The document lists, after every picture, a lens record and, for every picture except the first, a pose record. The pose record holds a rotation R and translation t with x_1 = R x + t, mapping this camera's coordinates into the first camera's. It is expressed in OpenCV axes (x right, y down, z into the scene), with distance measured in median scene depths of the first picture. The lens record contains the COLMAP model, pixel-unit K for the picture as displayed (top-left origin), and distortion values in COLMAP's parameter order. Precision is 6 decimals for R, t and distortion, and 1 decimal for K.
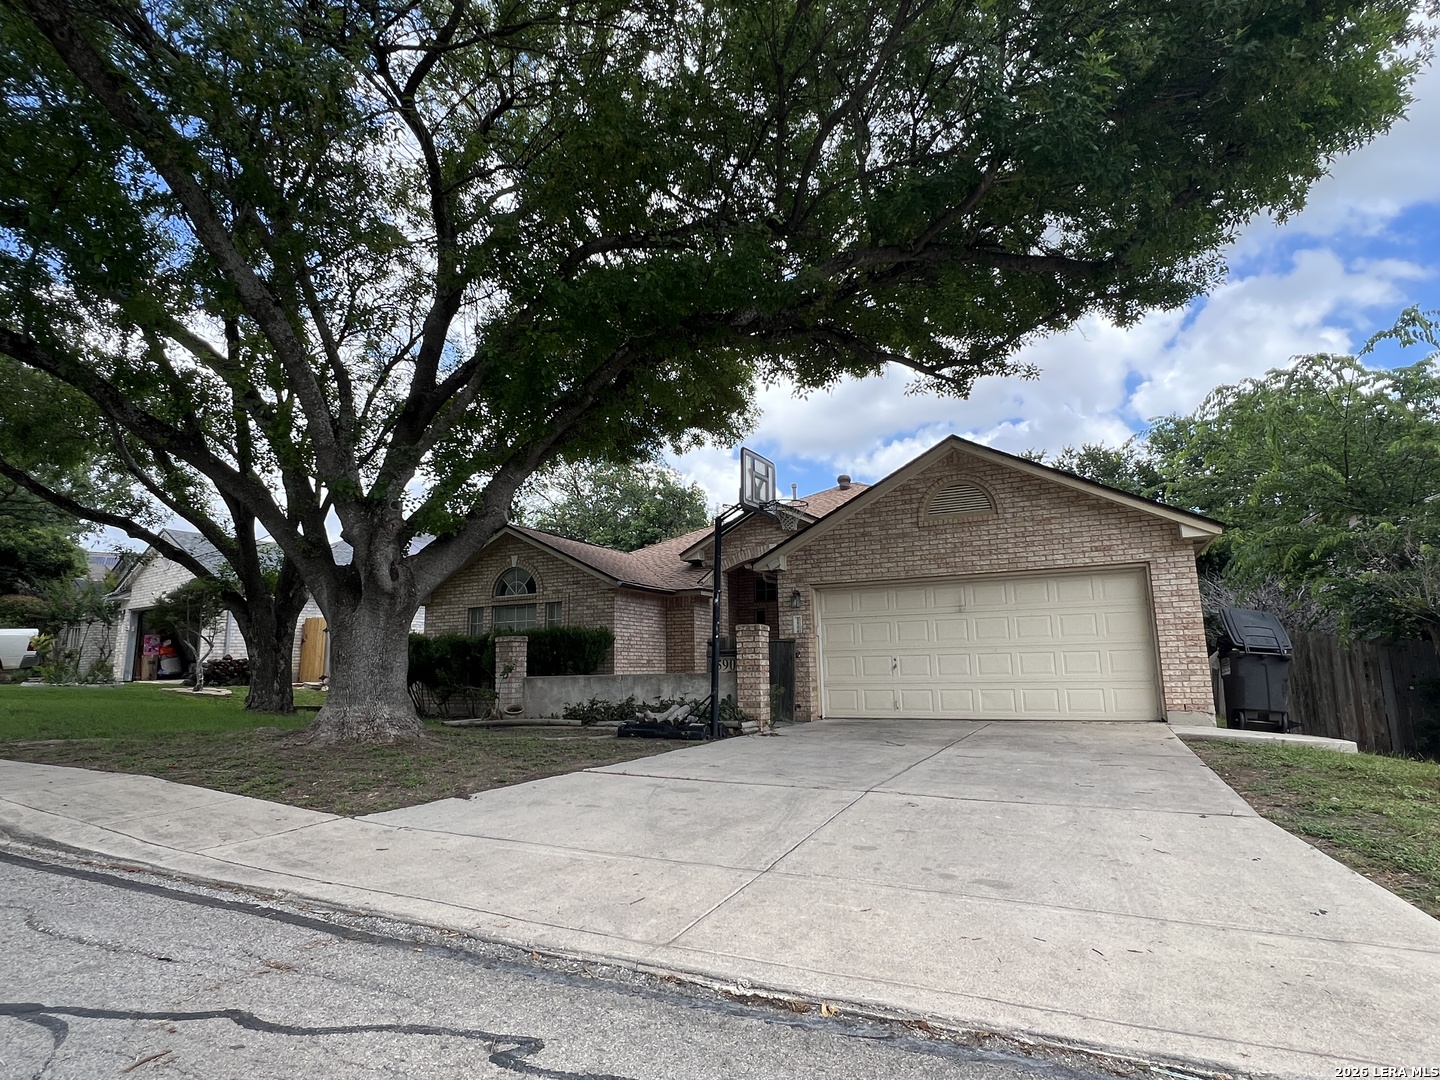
lens RADIAL K [[756.4, 0, 719.5], [0, 756.4, 536.1], [0, 0, 1]] dist [-0.001320, -0.000364]
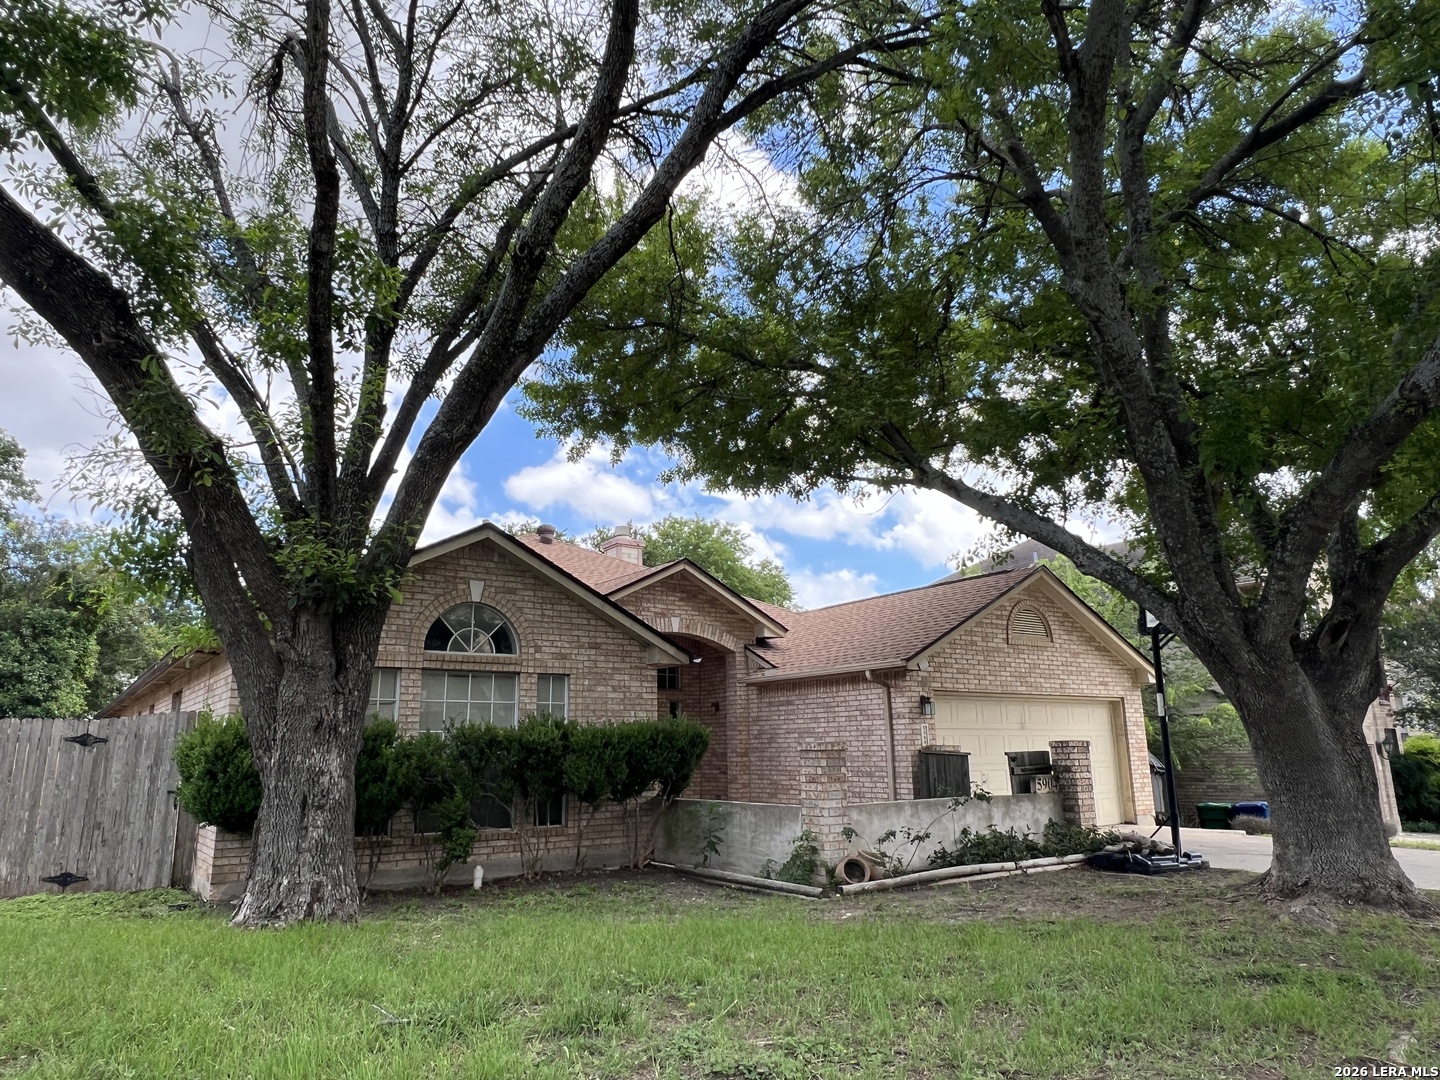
lens RADIAL K [[898.8, 0, 720.0], [0, 898.8, 540.0], [0, 0, 1]] dist [0.005747, 0.000674]
pose [[0.509875, 0.208427, 0.834617, -0.948963], [-0.149175, 0.976928, -0.152834, 0.091265], [-0.847216, -0.046578, 0.529203, 0.653372]]
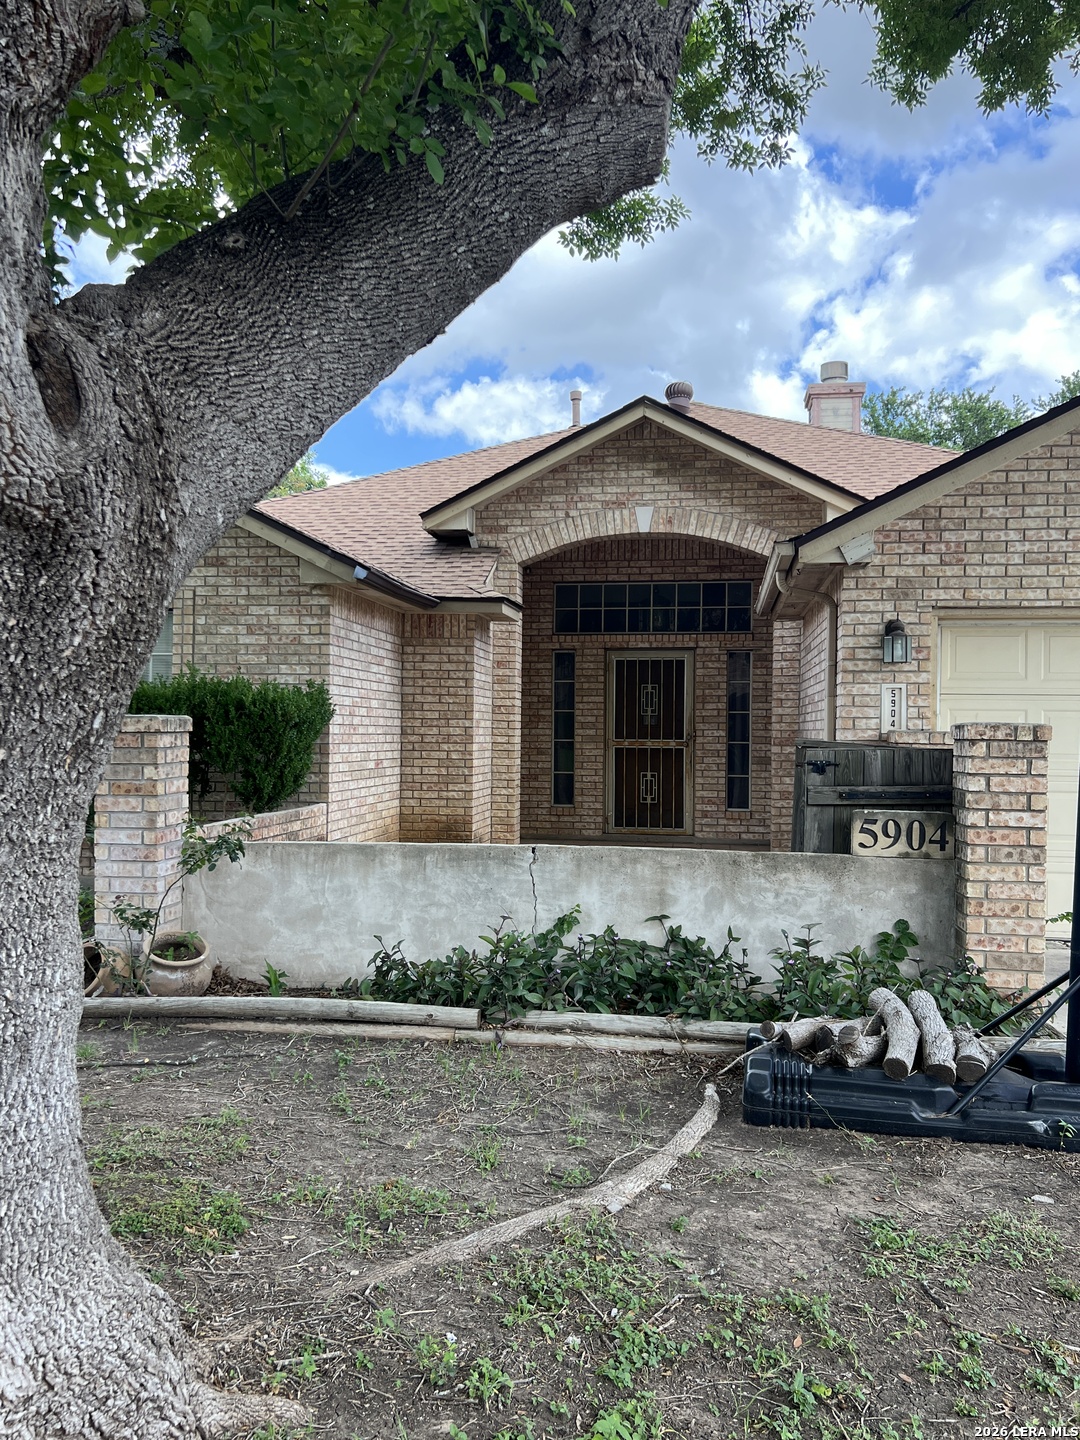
lens RADIAL K [[1174.4, 0, 540.0], [0, 1174.4, 720.0], [0, 0, 1]] dist [0.042777, -0.000179]
pose [[0.956852, 0.031960, 0.288814, -0.249568], [-0.079593, 0.984746, 0.154726, 0.043294], [-0.279463, -0.171037, 0.944800, 0.468111]]
